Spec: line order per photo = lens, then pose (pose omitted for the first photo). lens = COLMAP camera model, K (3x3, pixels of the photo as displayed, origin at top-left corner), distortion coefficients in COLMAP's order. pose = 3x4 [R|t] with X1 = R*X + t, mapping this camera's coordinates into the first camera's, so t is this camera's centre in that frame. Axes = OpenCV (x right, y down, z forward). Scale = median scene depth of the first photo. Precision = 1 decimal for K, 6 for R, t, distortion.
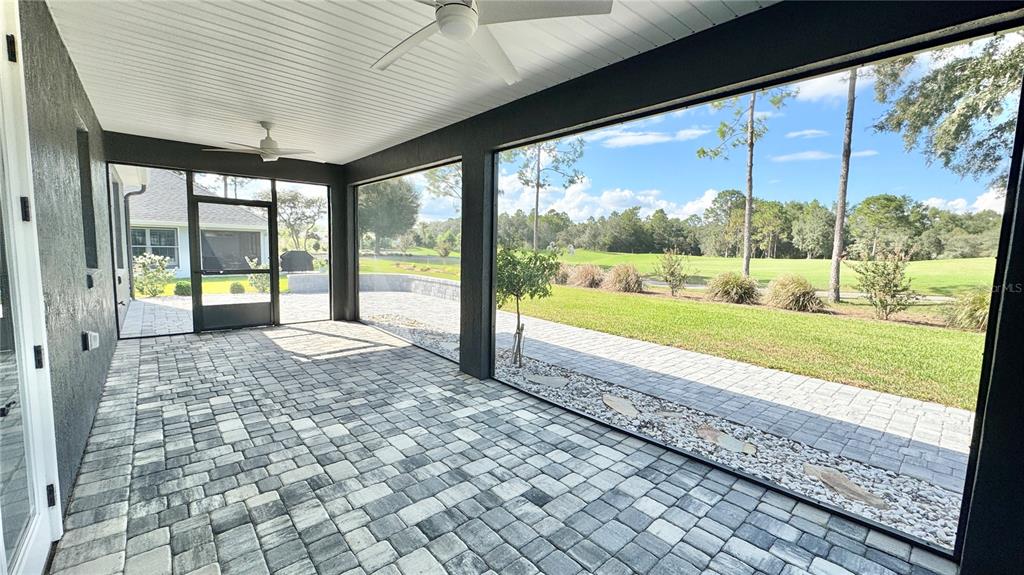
lens RADIAL K [[409.1, 0, 512.0], [0, 409.1, 287.5], [0, 0, 1]] dist [-0.000989, -0.000062]
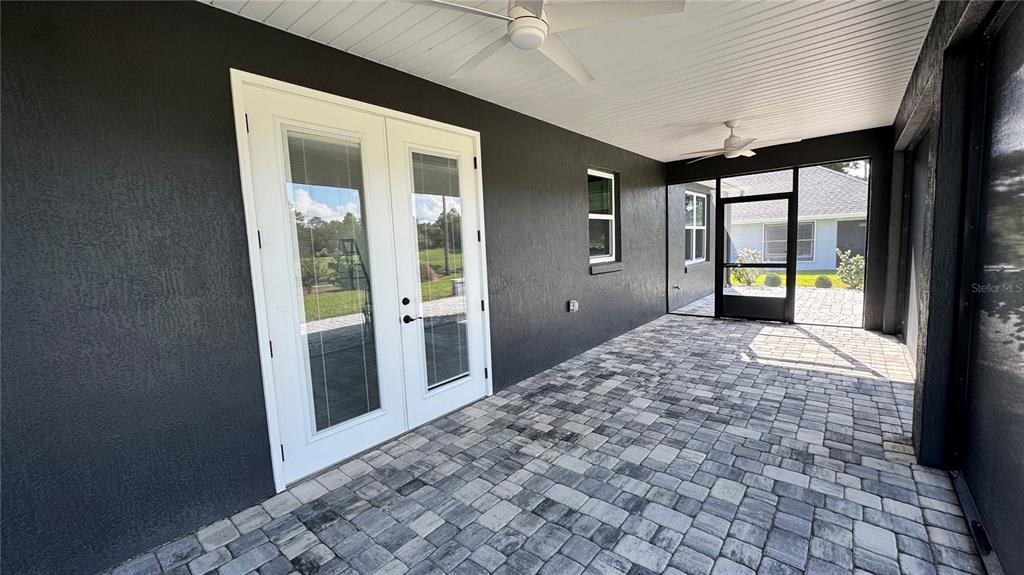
lens RADIAL K [[409.1, 0, 512.0], [0, 409.1, 287.5], [0, 0, 1]] dist [-0.000989, -0.000062]
pose [[0.143925, 0.071284, -0.987018, 0.454809], [-0.050584, 0.996628, 0.064602, -0.032181], [0.988295, 0.040630, 0.147046, 0.405825]]
